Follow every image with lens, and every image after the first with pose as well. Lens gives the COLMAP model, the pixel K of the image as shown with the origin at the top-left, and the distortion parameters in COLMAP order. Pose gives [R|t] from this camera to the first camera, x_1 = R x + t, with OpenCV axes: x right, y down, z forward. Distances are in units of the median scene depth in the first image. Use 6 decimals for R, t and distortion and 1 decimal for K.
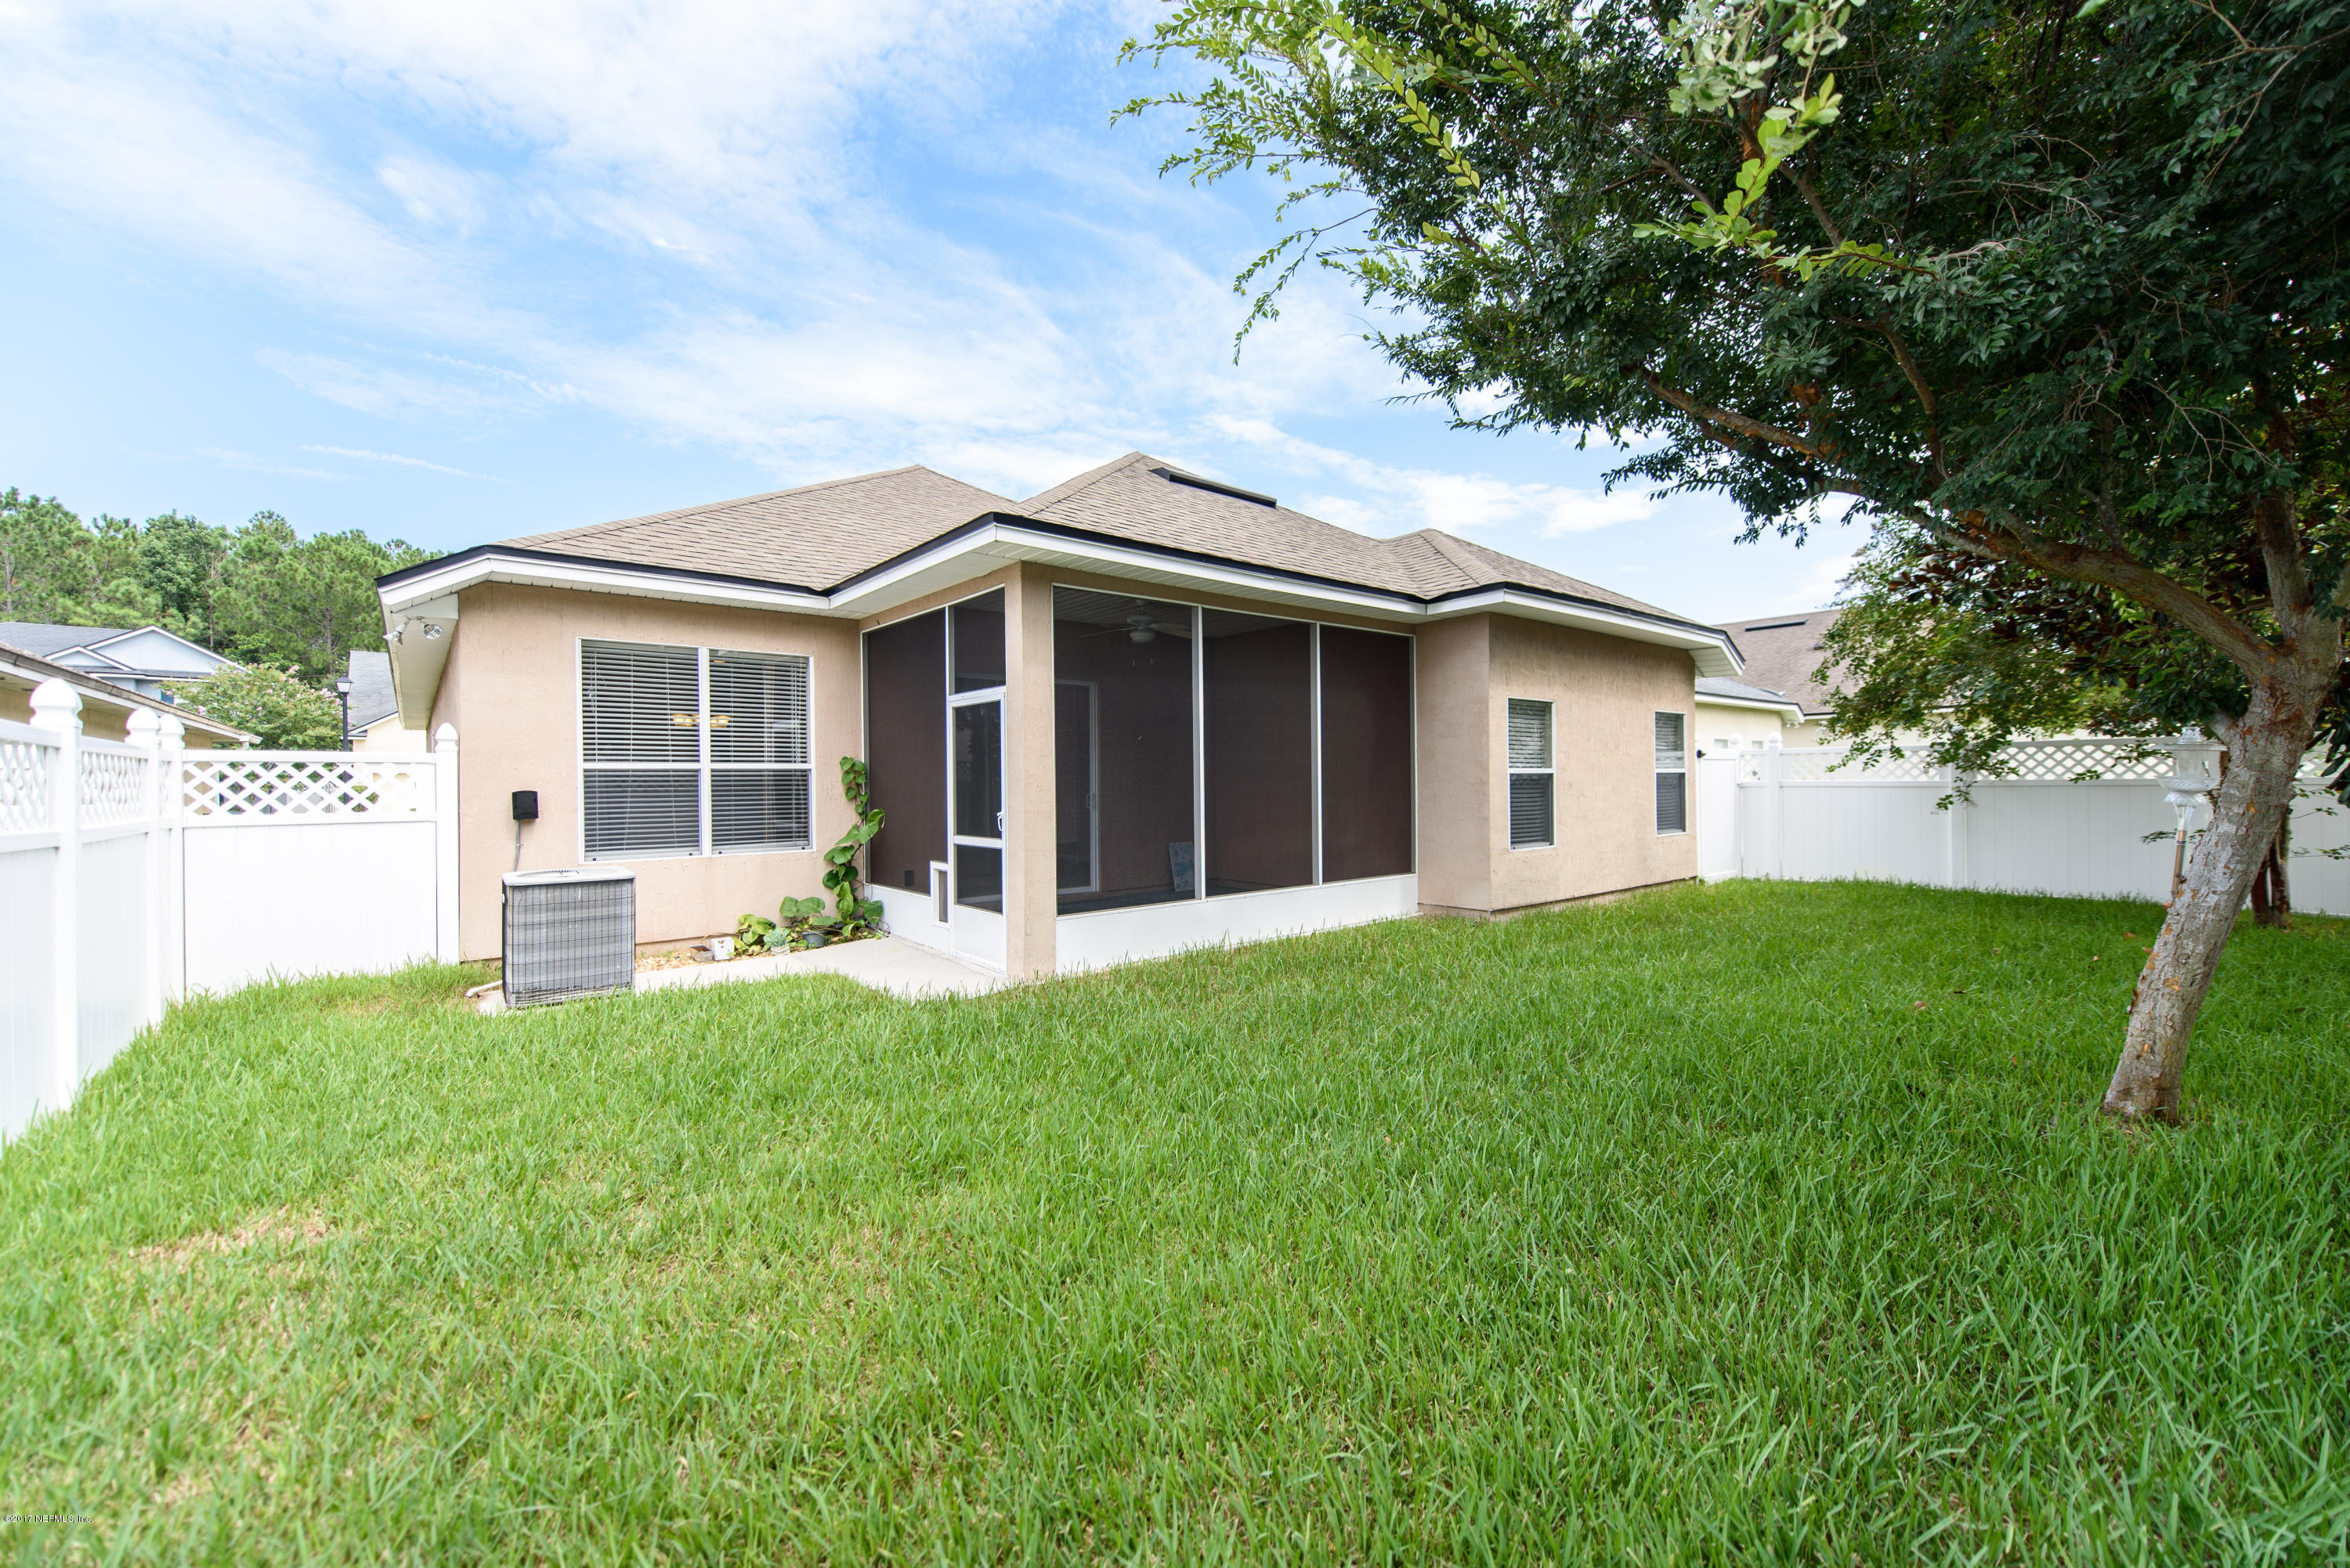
lens RADIAL K [[932.8, 0, 1175.0], [0, 932.8, 784.0], [0, 0, 1]] dist [0.005269, -0.000272]
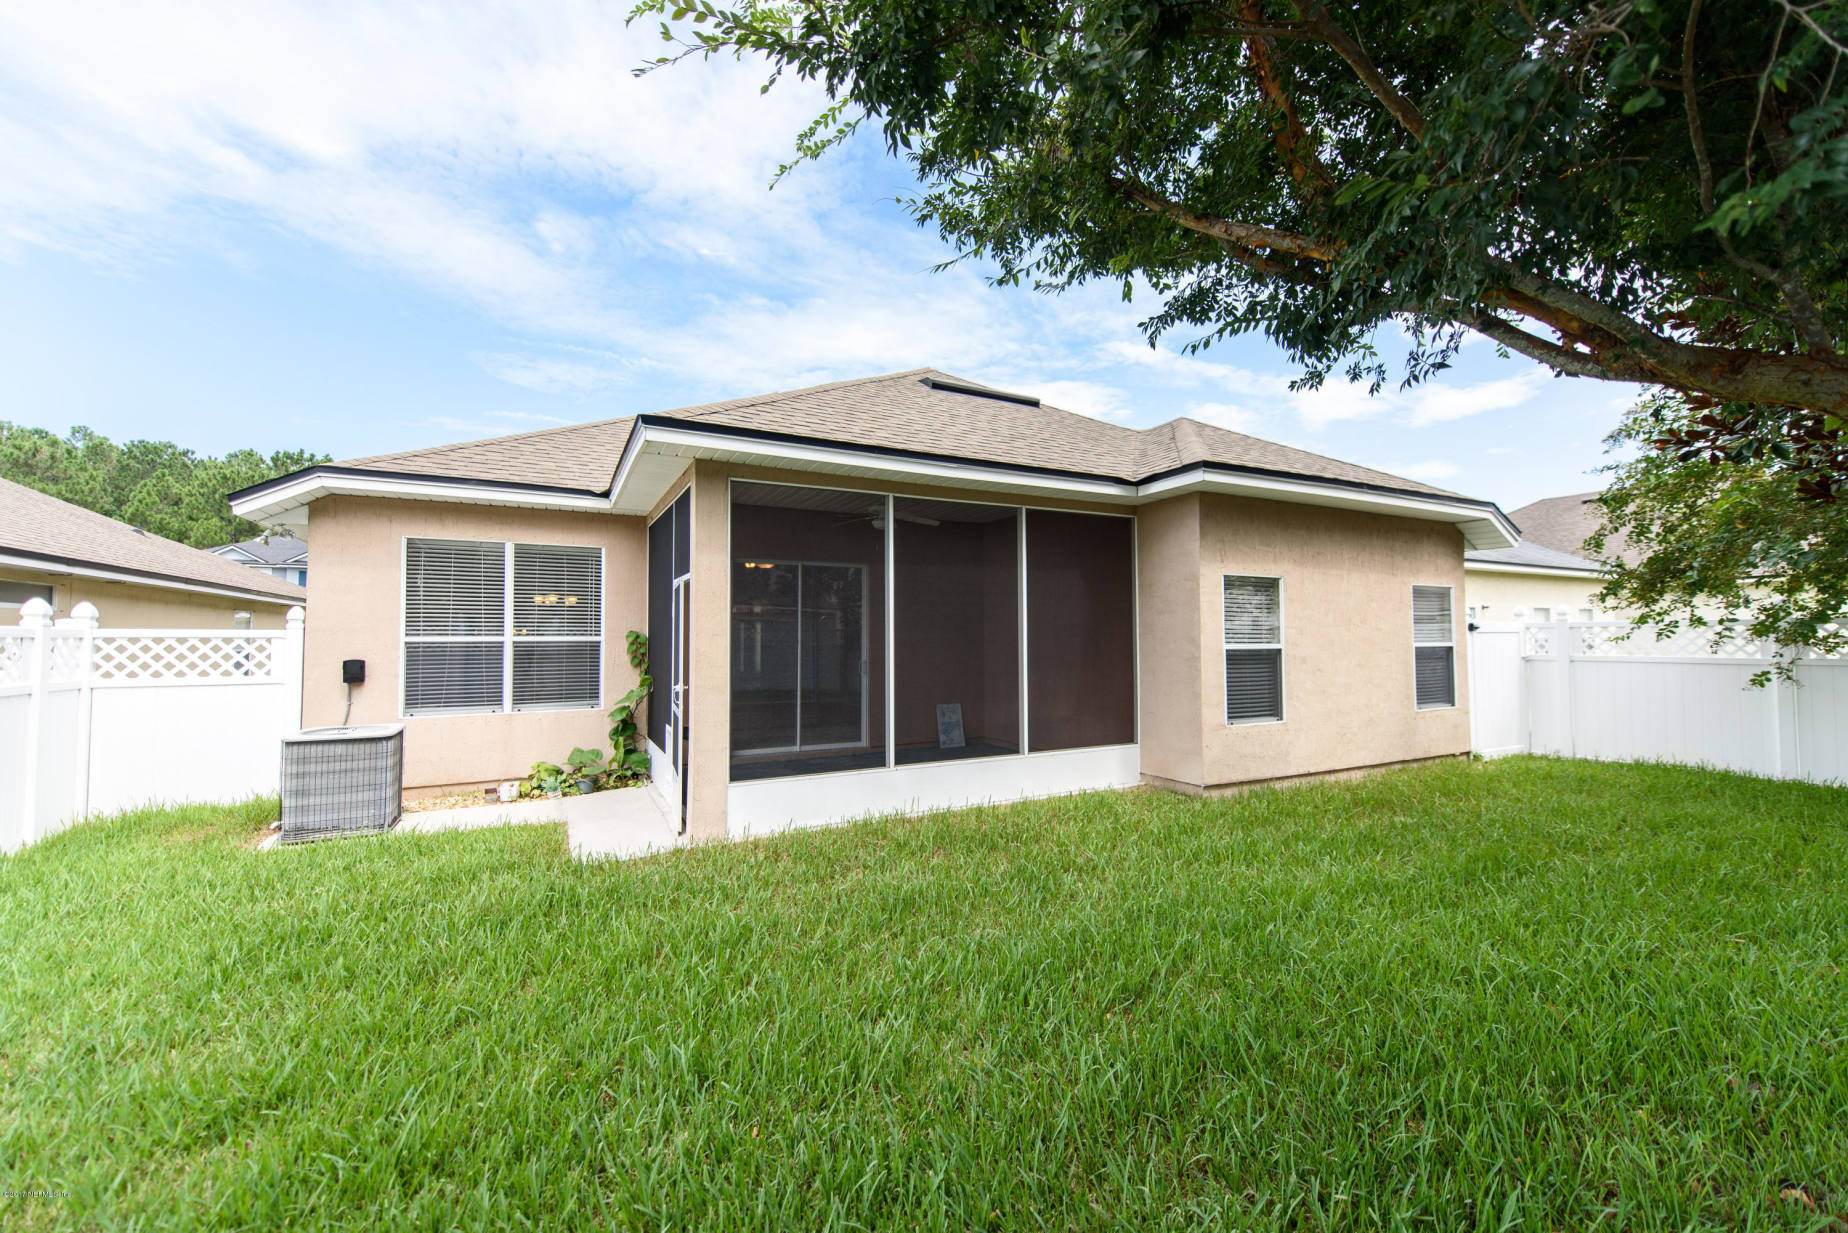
lens RADIAL K [[739.9, 0, 924.0], [0, 739.9, 616.5], [0, 0, 1]] dist [0.004791, -0.000258]
pose [[0.978237, -0.000596, -0.207491, 0.219447], [-0.006346, 0.999442, -0.032792, -0.019500], [0.207394, 0.033395, 0.977687, 0.157740]]
